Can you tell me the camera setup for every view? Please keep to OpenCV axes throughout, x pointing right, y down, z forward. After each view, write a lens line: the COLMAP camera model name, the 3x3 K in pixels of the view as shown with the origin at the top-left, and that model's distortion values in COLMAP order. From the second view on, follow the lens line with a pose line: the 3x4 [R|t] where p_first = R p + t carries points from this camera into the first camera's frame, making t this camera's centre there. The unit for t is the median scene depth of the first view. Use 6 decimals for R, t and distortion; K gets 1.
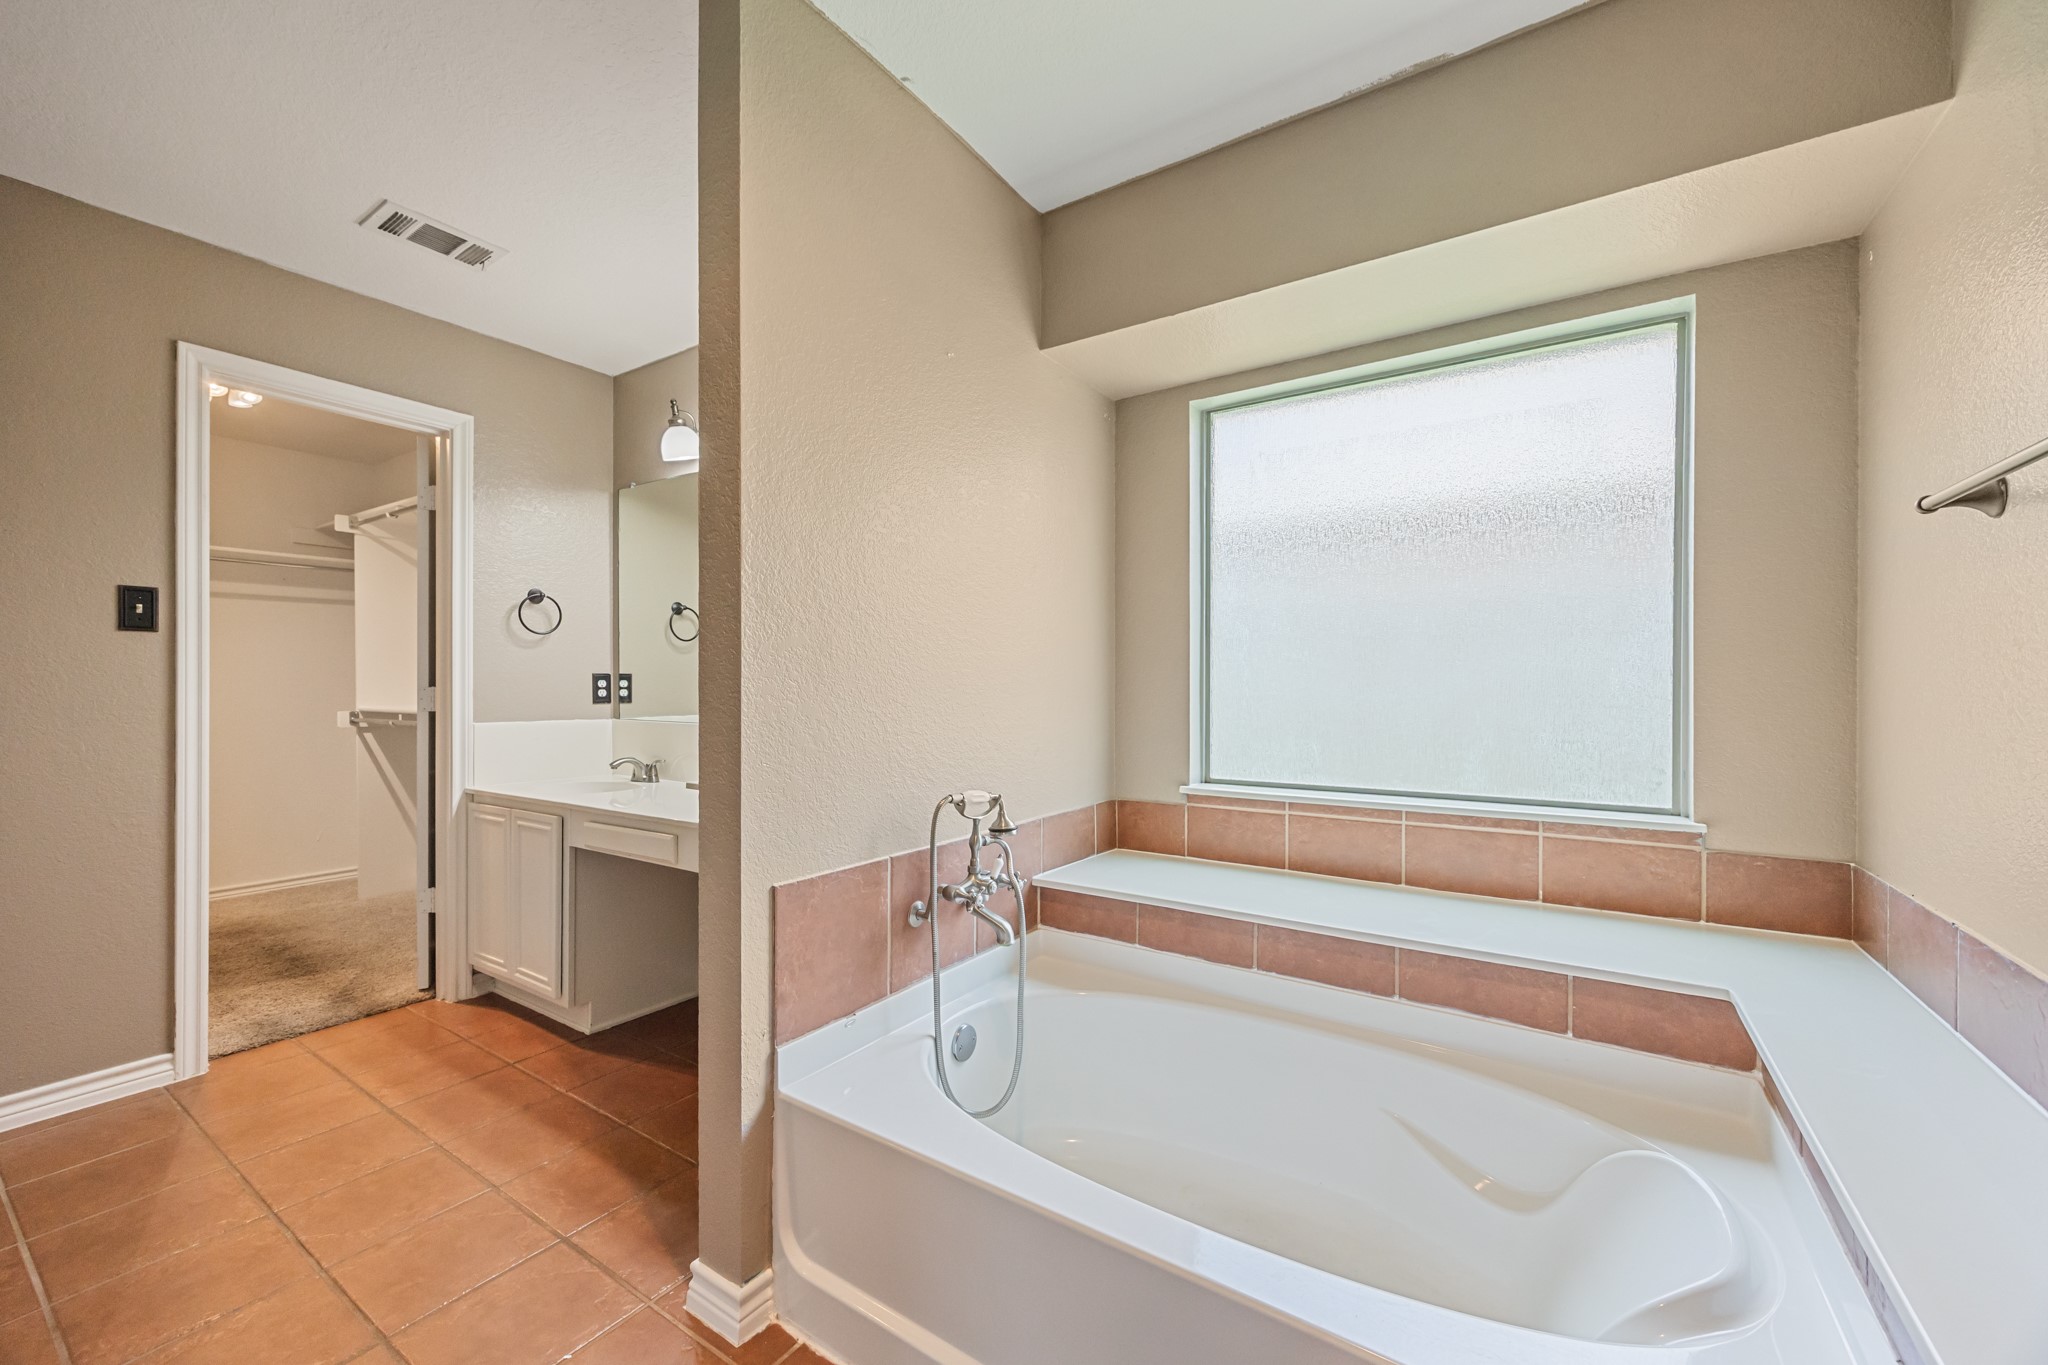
lens RADIAL K [[805.8, 0, 1024.0], [0, 805.8, 682.5], [0, 0, 1]] dist [0.002935, 0.000343]
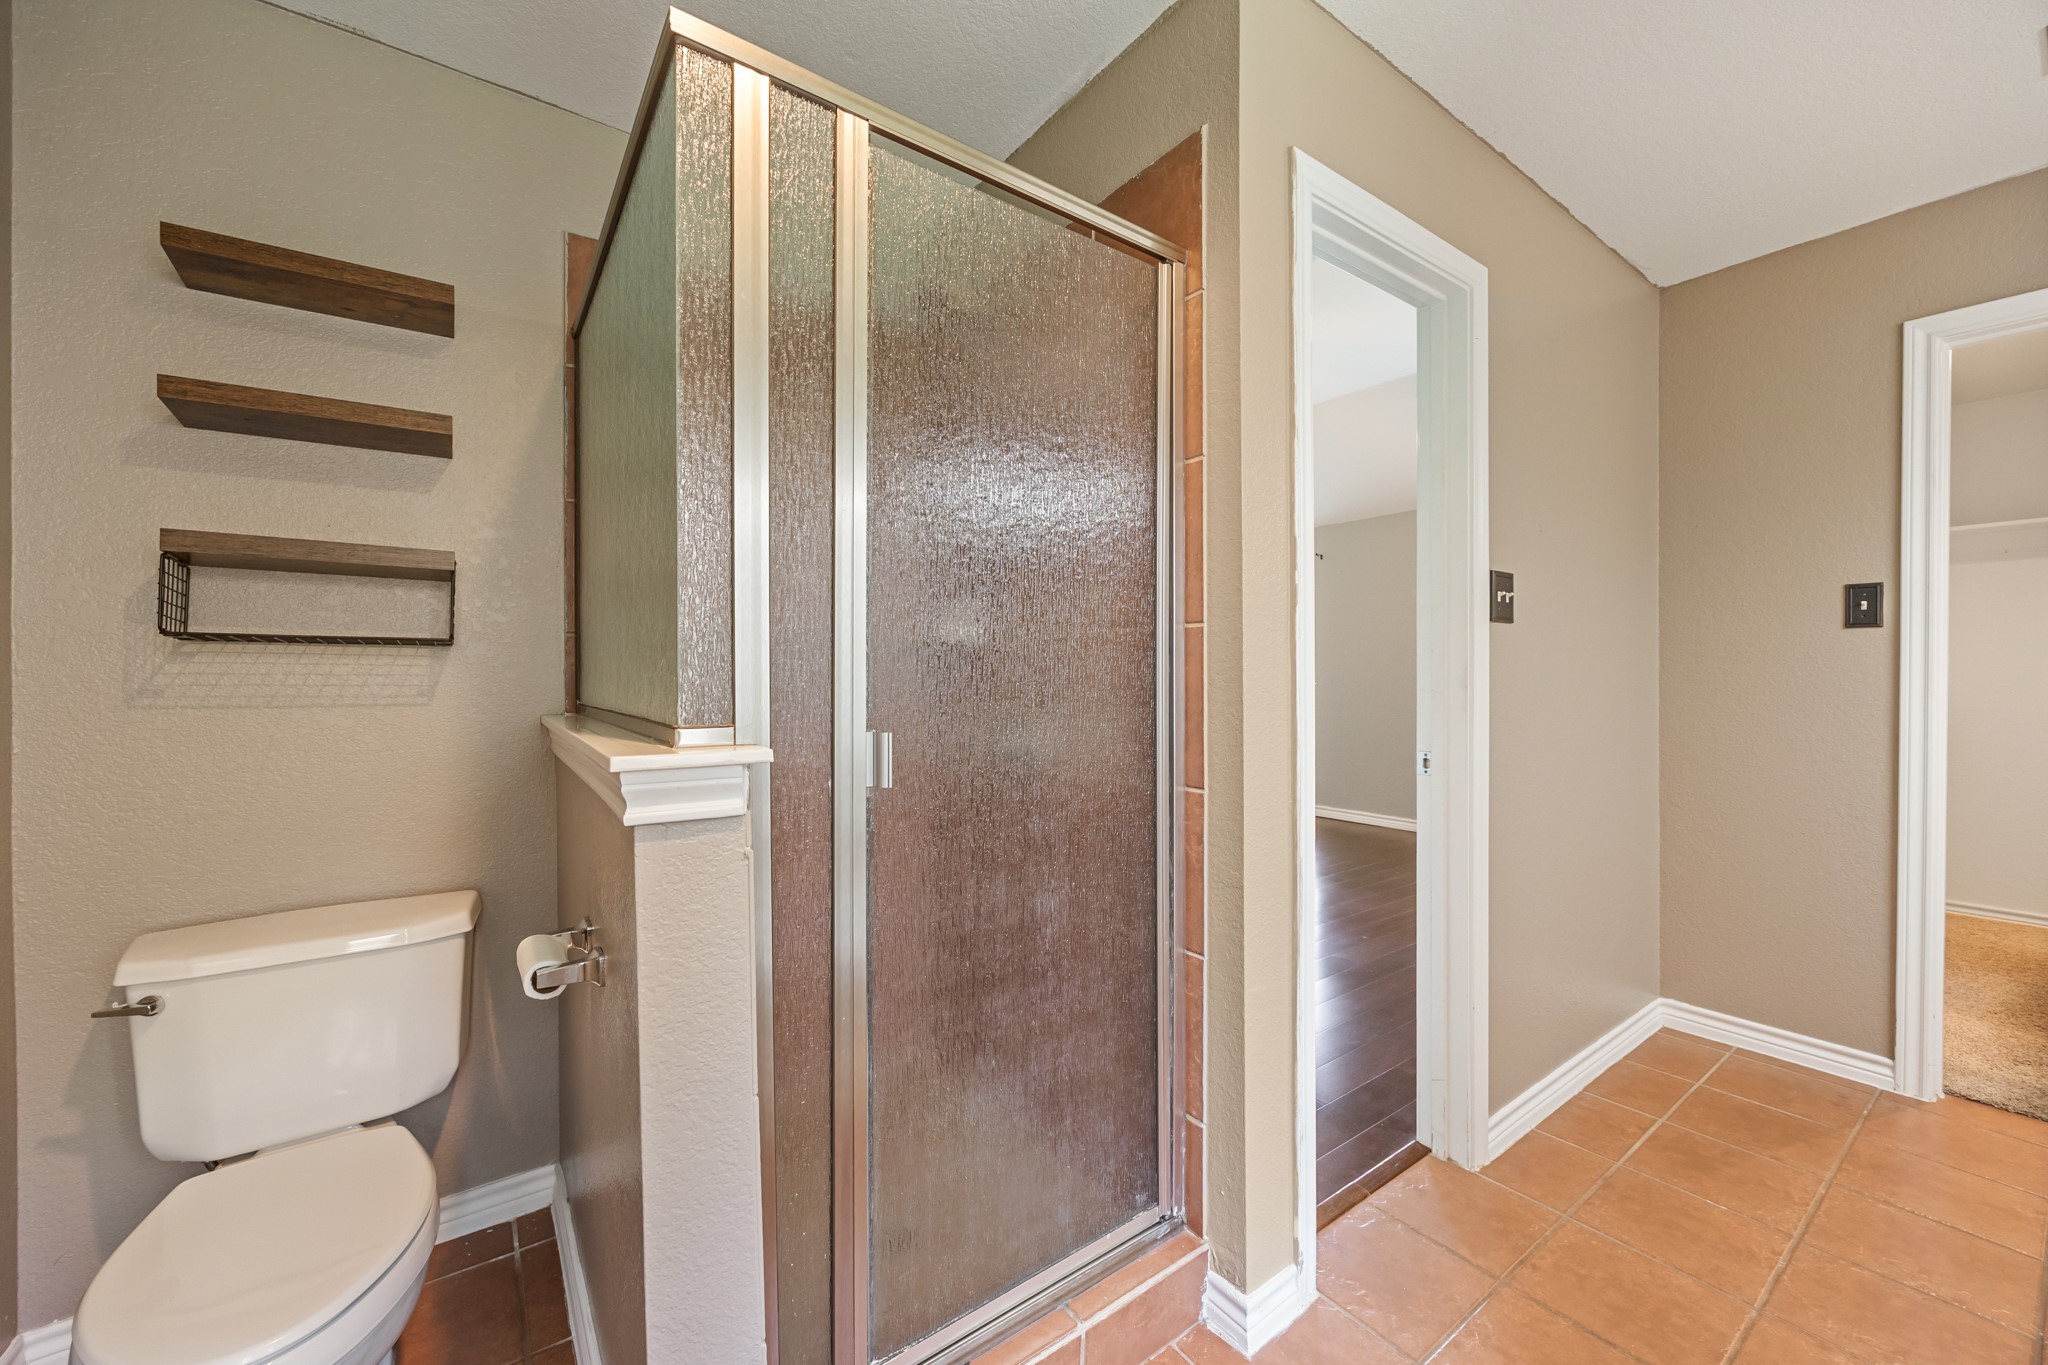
lens RADIAL K [[788.9, 0, 1028.1], [0, 788.9, 680.5], [0, 0, 1]] dist [-0.000365, 0.000134]
pose [[-0.351990, 0.009555, -0.935955, 0.193401], [0.006842, 0.999947, 0.007636, -0.011912], [0.935979, -0.003716, -0.352037, 0.366471]]
